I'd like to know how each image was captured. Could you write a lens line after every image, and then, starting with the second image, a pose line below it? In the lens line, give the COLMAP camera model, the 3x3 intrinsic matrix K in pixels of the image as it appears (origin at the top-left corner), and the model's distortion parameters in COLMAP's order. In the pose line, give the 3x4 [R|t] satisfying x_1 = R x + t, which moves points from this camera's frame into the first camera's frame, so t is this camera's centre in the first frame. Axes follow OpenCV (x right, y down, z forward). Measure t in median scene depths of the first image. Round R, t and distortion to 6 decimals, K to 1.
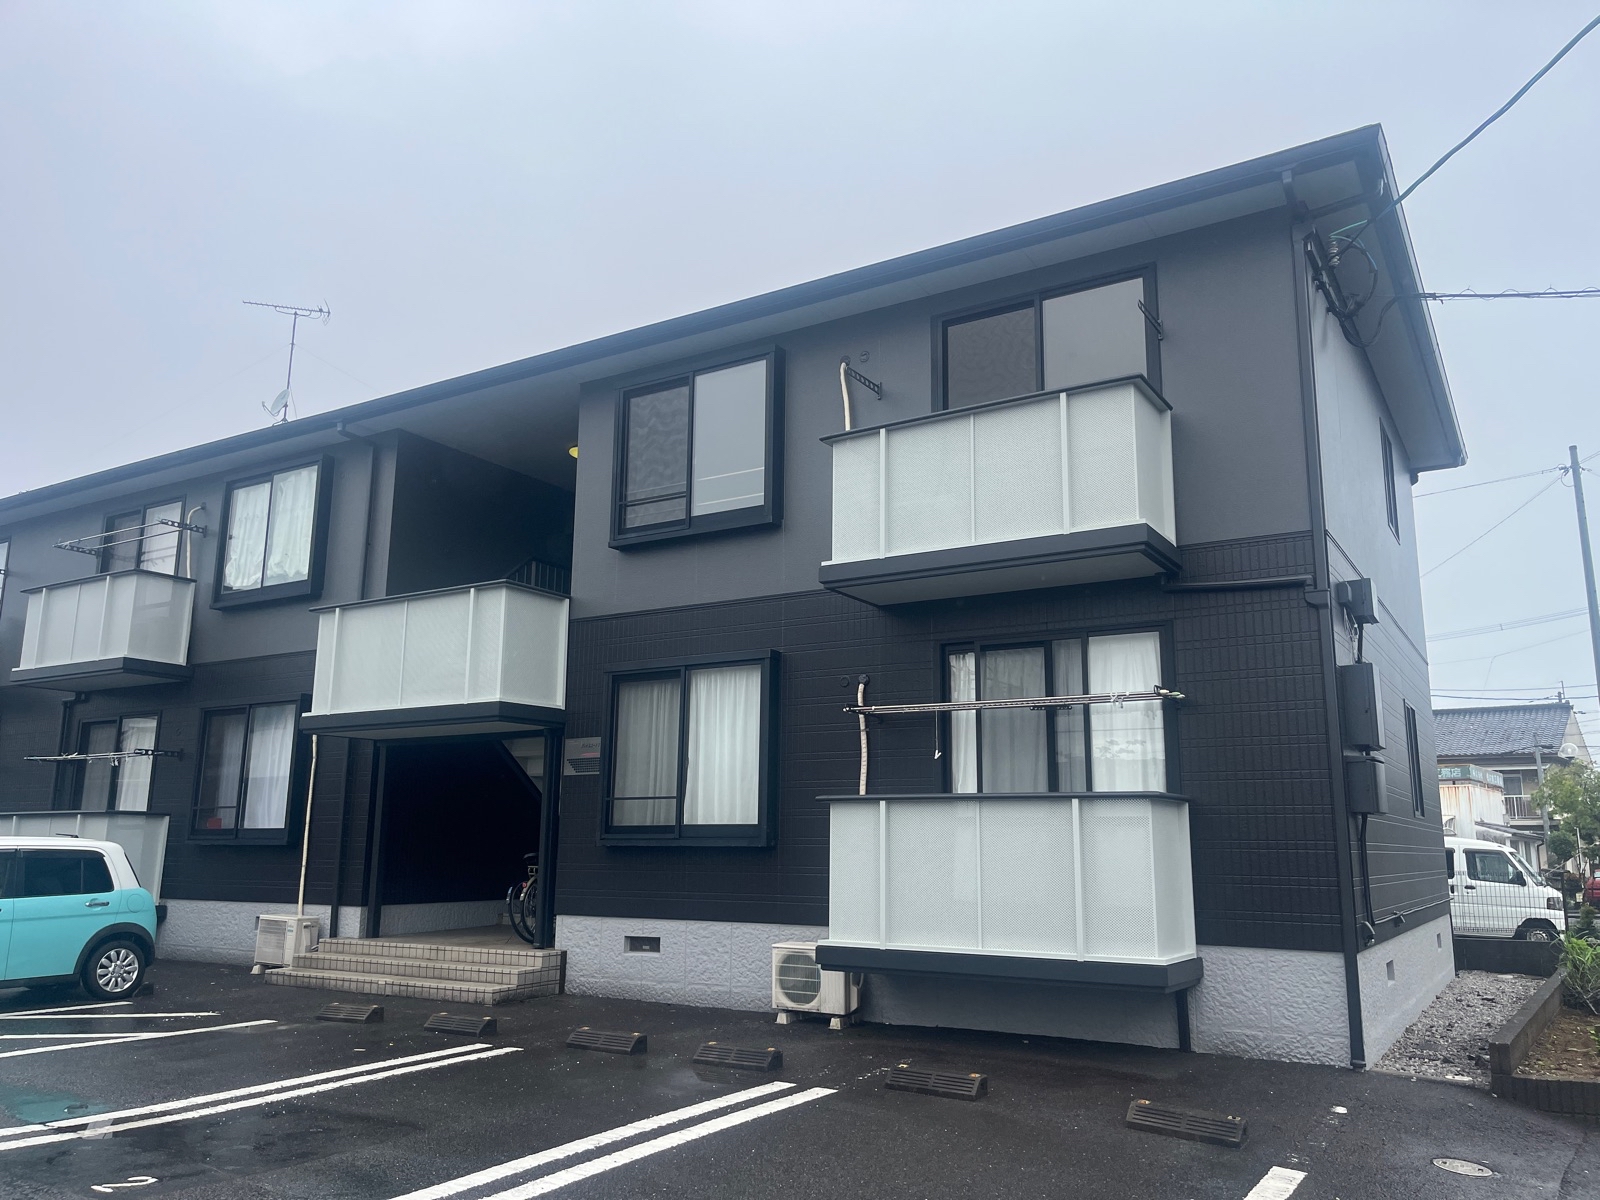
lens RADIAL K [[1209.5, 0, 805.0], [0, 1209.5, 607.3], [0, 0, 1]] dist [0.062022, -0.070736]
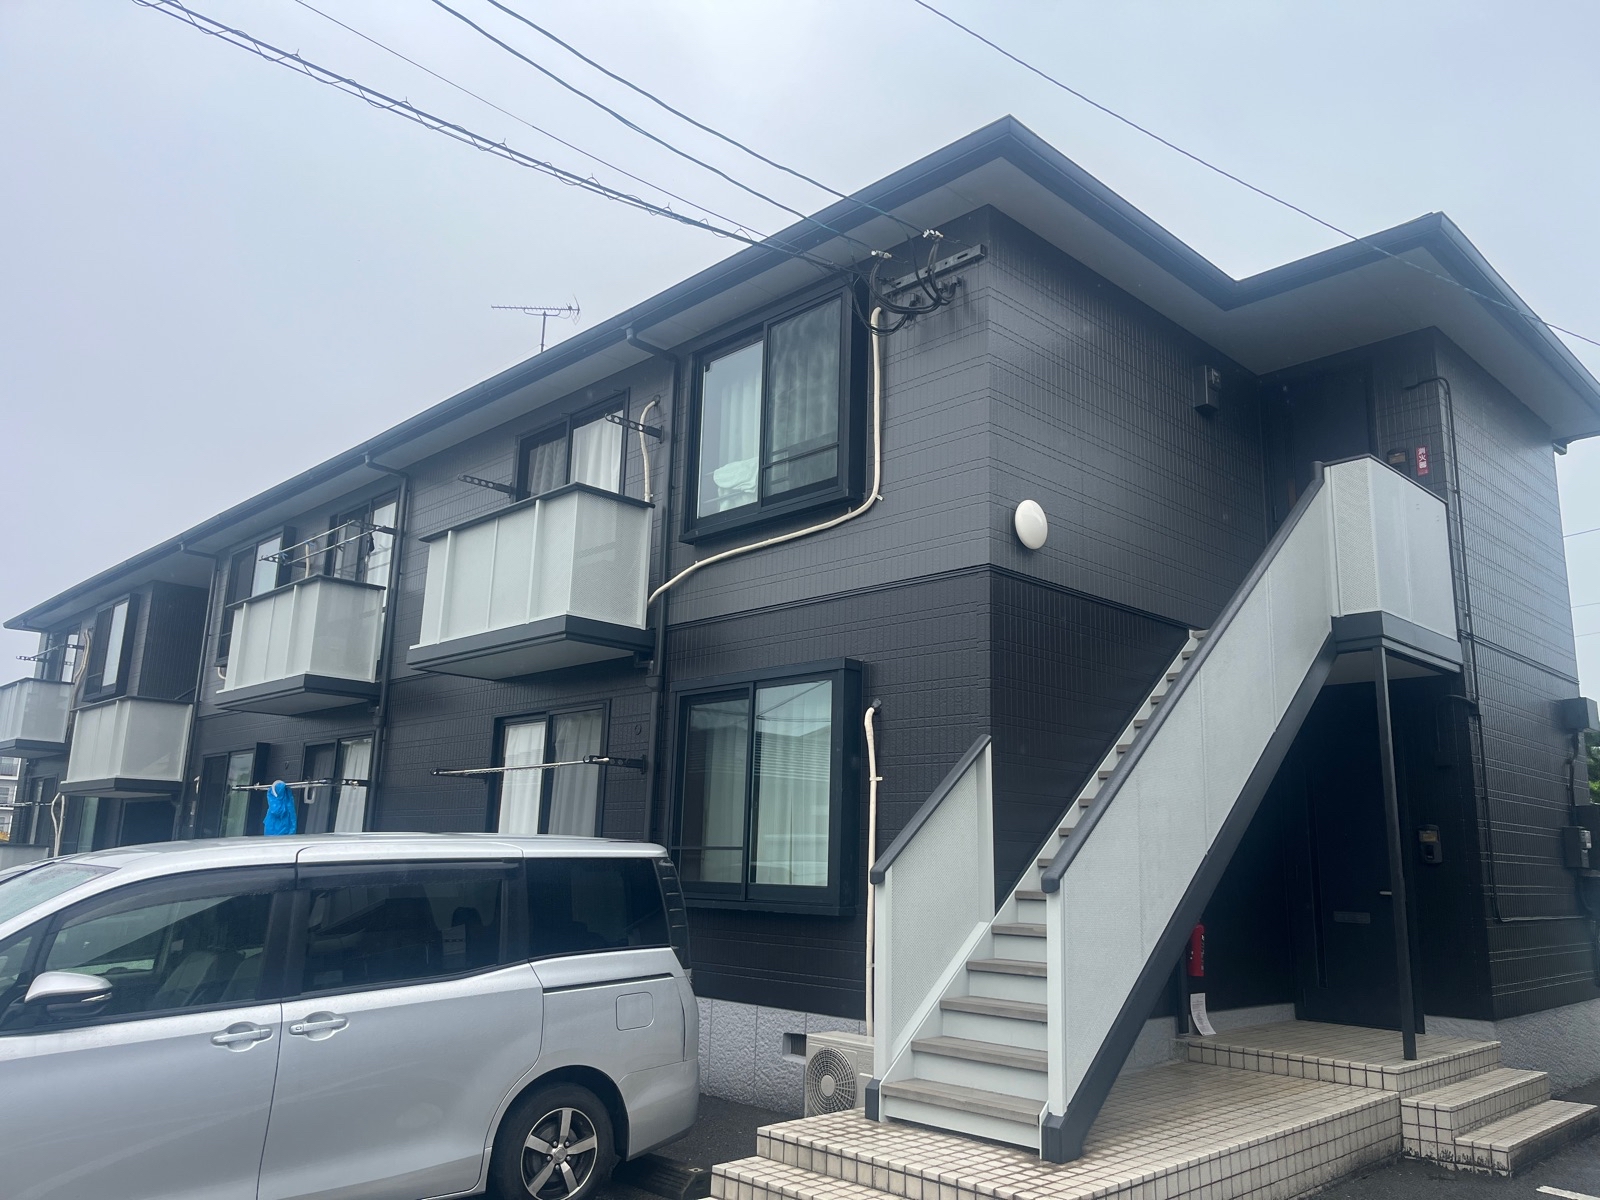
lens RADIAL K [[1218.1, 0, 800.0], [0, 1218.1, 600.0], [0, 0, 1]] dist [-0.001758, 0.000286]
pose [[0.970827, -0.033993, -0.237361, -0.365888], [0.026380, 0.999033, -0.035175, 0.078027], [0.238327, 0.027888, 0.970785, 0.517553]]
